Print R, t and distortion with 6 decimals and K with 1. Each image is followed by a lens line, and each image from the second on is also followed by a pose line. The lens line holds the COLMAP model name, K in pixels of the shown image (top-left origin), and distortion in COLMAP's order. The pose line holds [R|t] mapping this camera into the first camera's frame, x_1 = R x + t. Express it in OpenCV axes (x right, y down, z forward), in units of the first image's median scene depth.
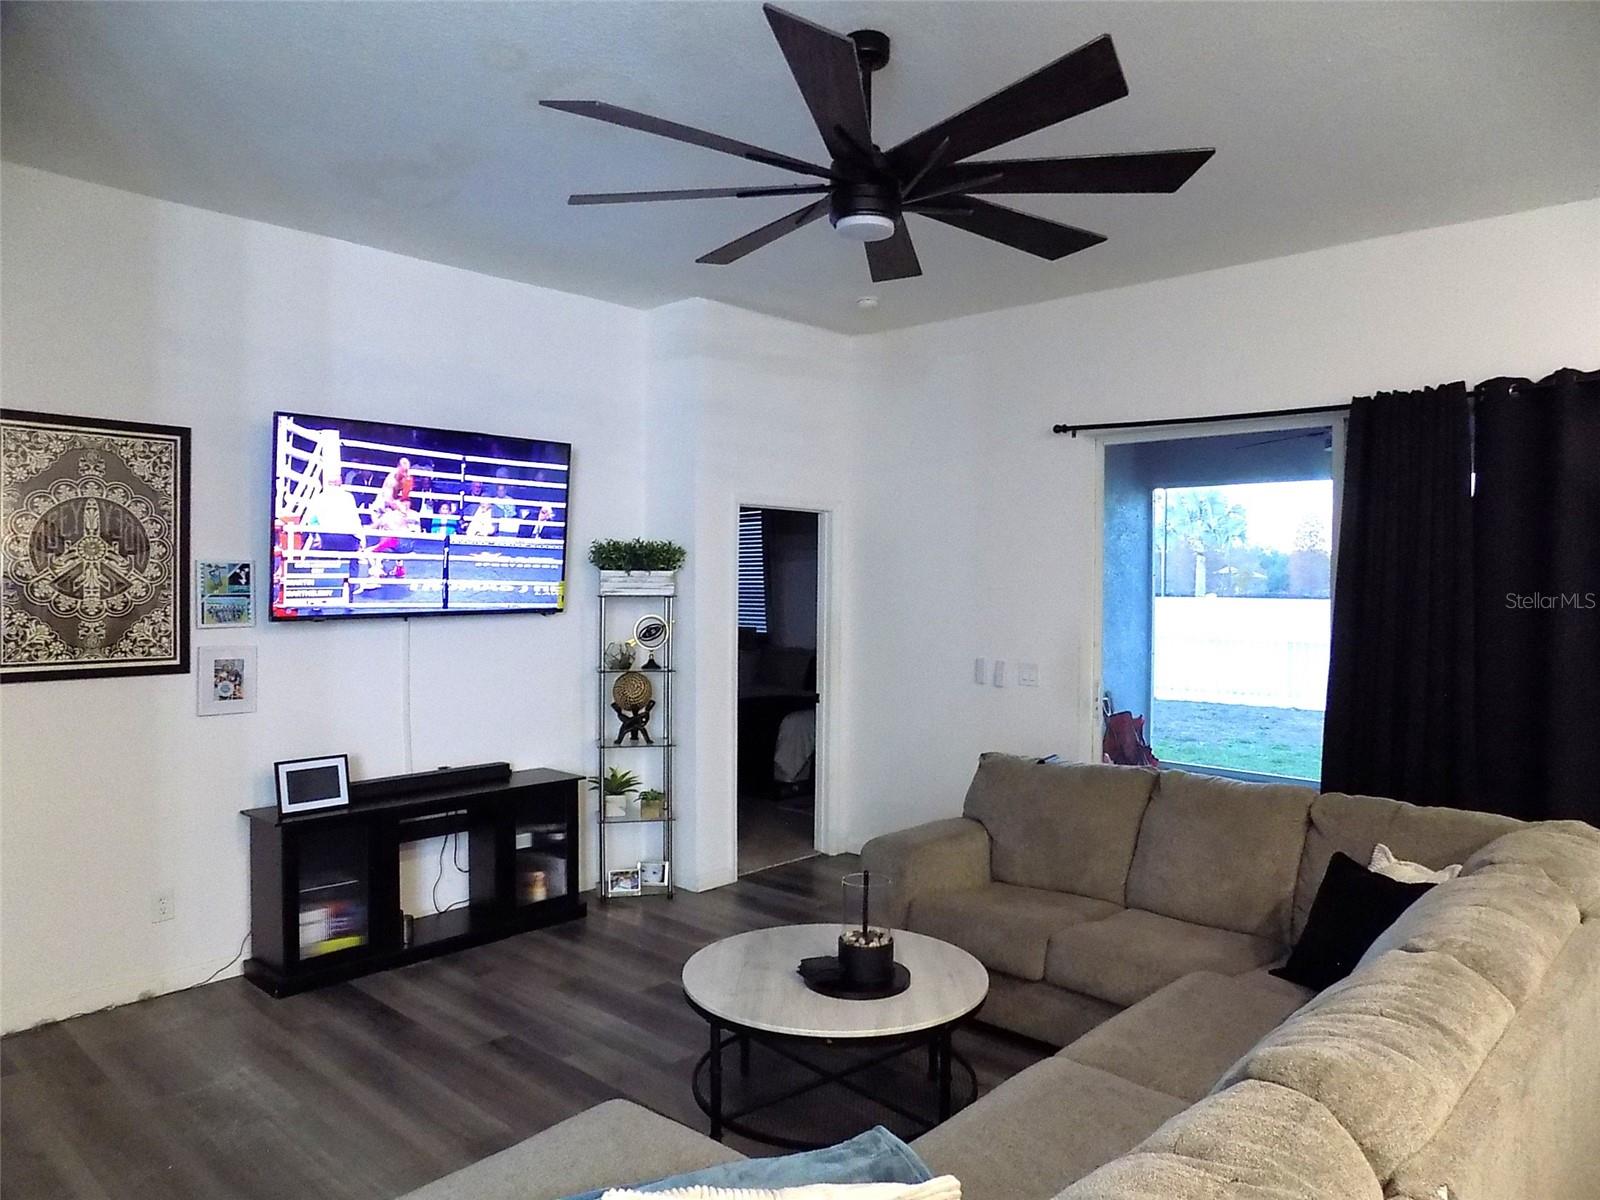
lens RADIAL K [[1066.5, 0, 806.4], [0, 1066.5, 608.2], [0, 0, 1]] dist [-0.039079, 0.002232]
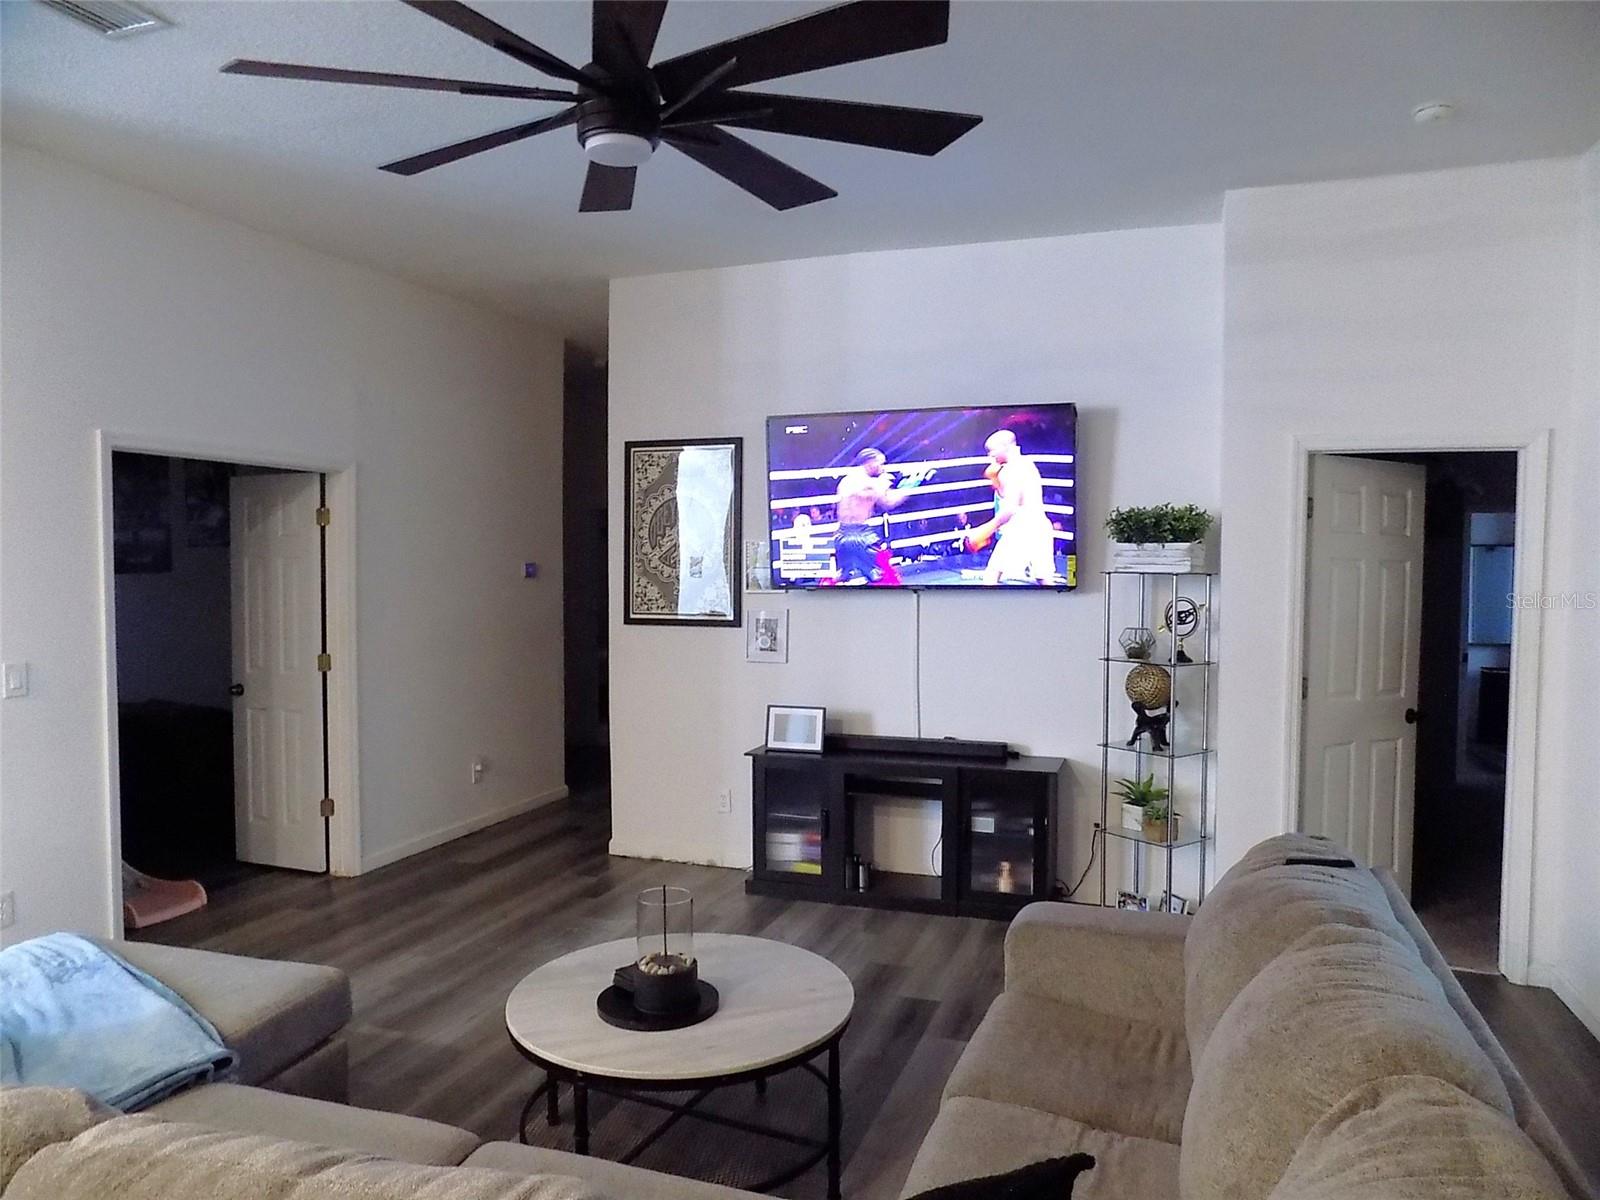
lens RADIAL K [[1066.5, 0, 804.6], [0, 1066.5, 592.3], [0, 0, 1]] dist [-0.039079, 0.002232]
pose [[0.418852, 0.028023, -0.907622, 0.540189], [-0.021632, 0.999548, 0.020879, -0.008747], [0.907797, 0.010888, 0.419269, 0.445175]]
